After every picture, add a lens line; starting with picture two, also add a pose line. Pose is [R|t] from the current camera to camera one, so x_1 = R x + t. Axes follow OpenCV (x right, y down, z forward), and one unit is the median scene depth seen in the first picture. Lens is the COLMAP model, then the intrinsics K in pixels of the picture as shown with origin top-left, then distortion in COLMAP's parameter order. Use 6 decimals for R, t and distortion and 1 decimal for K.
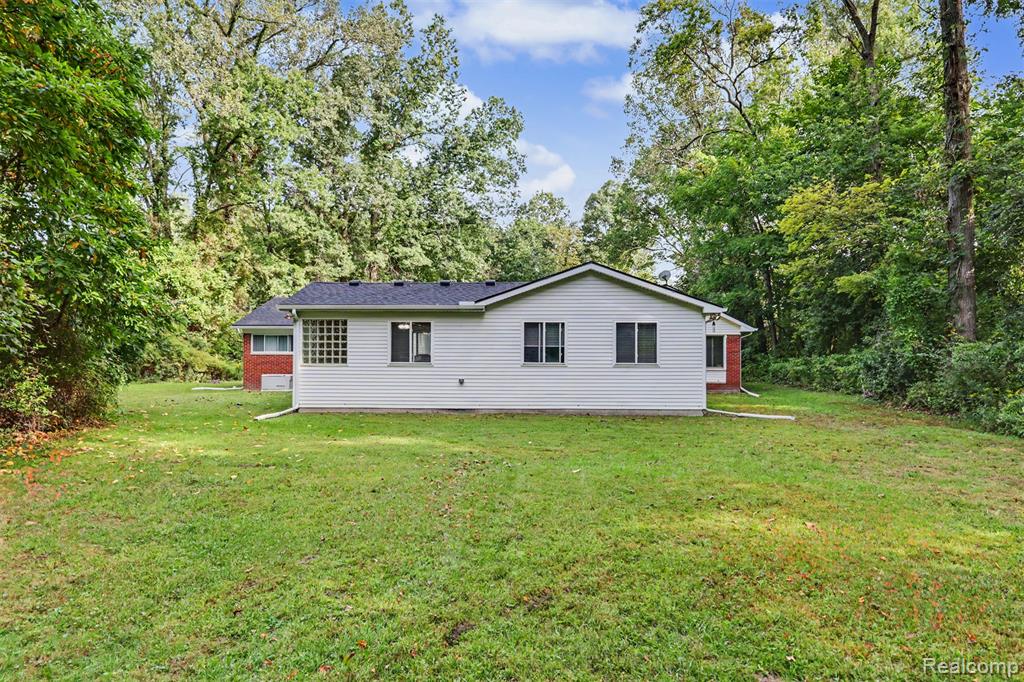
lens RADIAL K [[641.2, 0, 512.0], [0, 641.2, 340.1], [0, 0, 1]] dist [-0.001046, -0.000147]
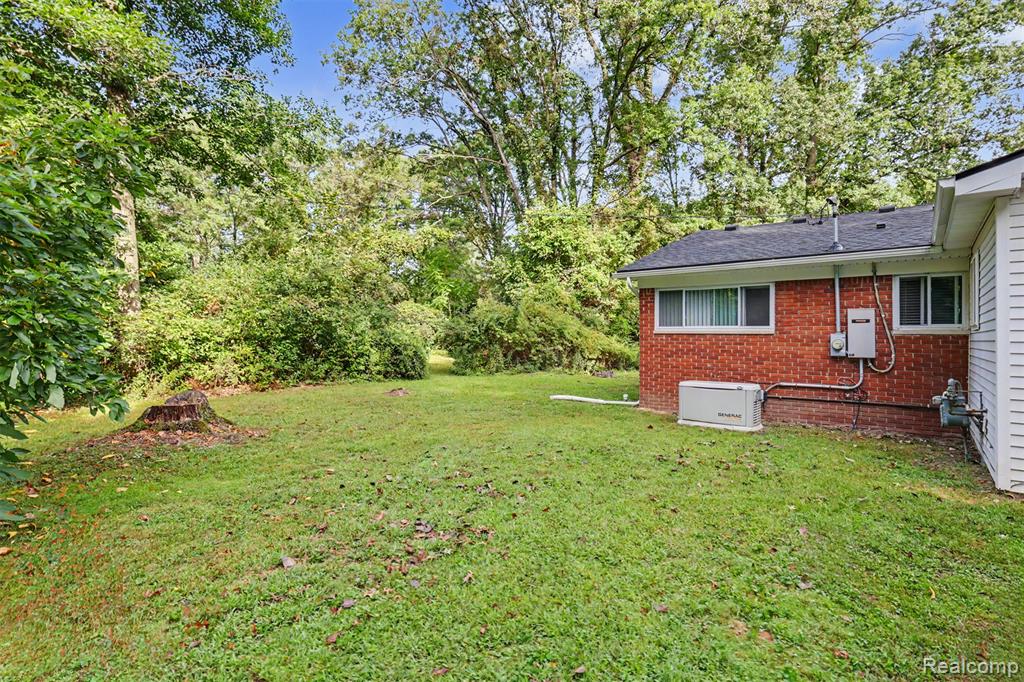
lens RADIAL K [[501.9, 0, 513.3], [0, 501.9, 335.4], [0, 0, 1]] dist [-0.000885, 0.000197]
pose [[0.784453, 0.002400, -0.620184, -0.185110], [0.007987, 0.999870, 0.013972, 0.013285], [0.620137, -0.015913, 0.784332, 0.459565]]
